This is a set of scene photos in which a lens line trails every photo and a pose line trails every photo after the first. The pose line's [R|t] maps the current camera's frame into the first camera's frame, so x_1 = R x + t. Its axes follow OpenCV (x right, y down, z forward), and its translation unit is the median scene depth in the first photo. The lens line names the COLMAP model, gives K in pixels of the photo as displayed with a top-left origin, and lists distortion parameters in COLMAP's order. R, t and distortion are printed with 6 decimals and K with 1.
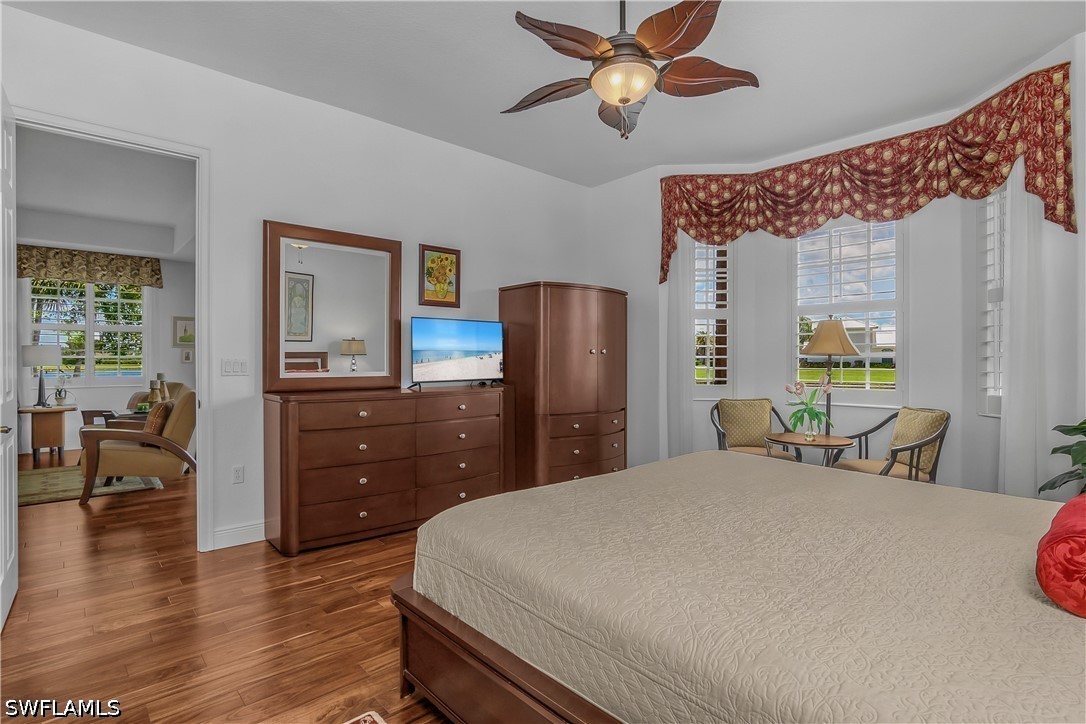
lens RADIAL K [[541.0, 0, 545.8], [0, 541.0, 362.6], [0, 0, 1]] dist [-0.021890, 0.005920]
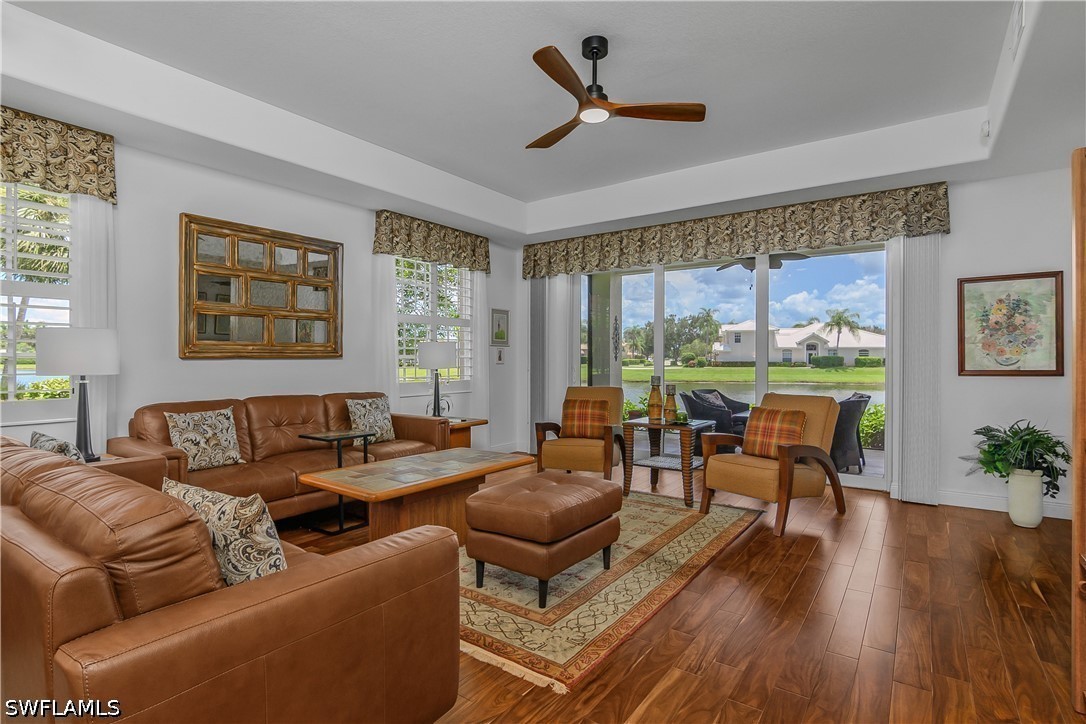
lens RADIAL K [[541.0, 0, 531.8], [0, 541.0, 363.7], [0, 0, 1]] dist [-0.021890, 0.005920]
pose [[0.980036, -0.002594, 0.198801, -0.920891], [0.002769, 0.999996, -0.000604, 0.000778], [-0.198799, 0.001142, 0.980040, 0.186379]]
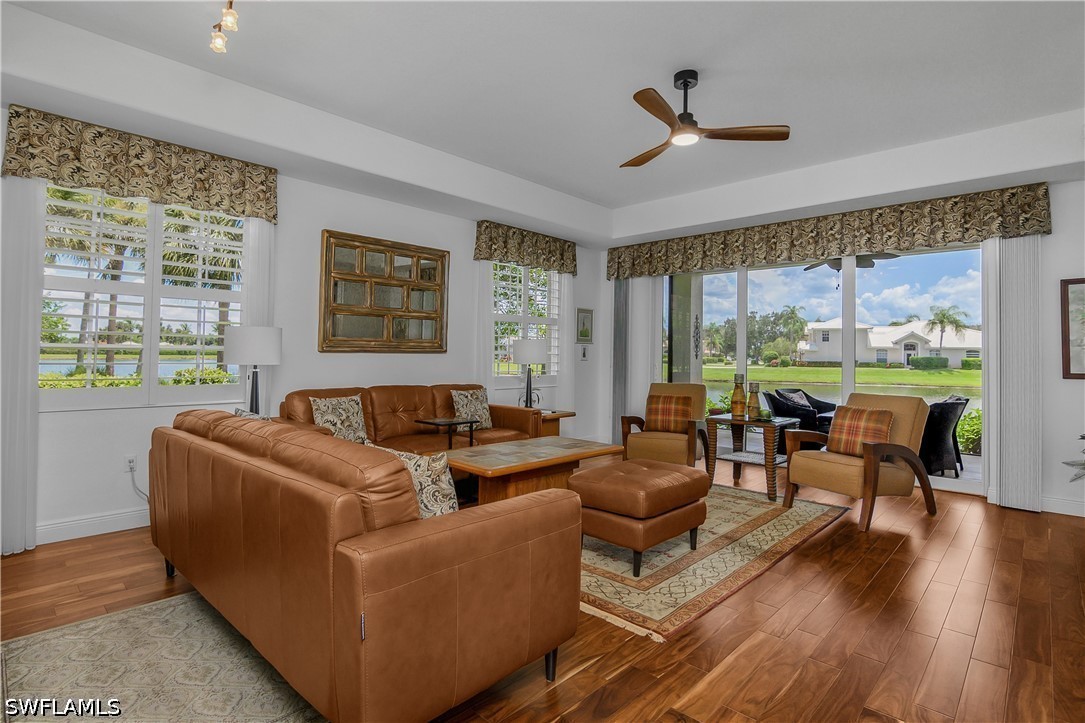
lens RADIAL K [[540.5, 0, 527.6], [0, 540.5, 344.2], [0, 0, 1]] dist [-0.021890, 0.005920]
pose [[0.998237, 0.013257, 0.057861, -0.951892], [-0.011563, 0.999498, -0.029511, 0.001036], [-0.058224, 0.028790, 0.997888, 0.130102]]
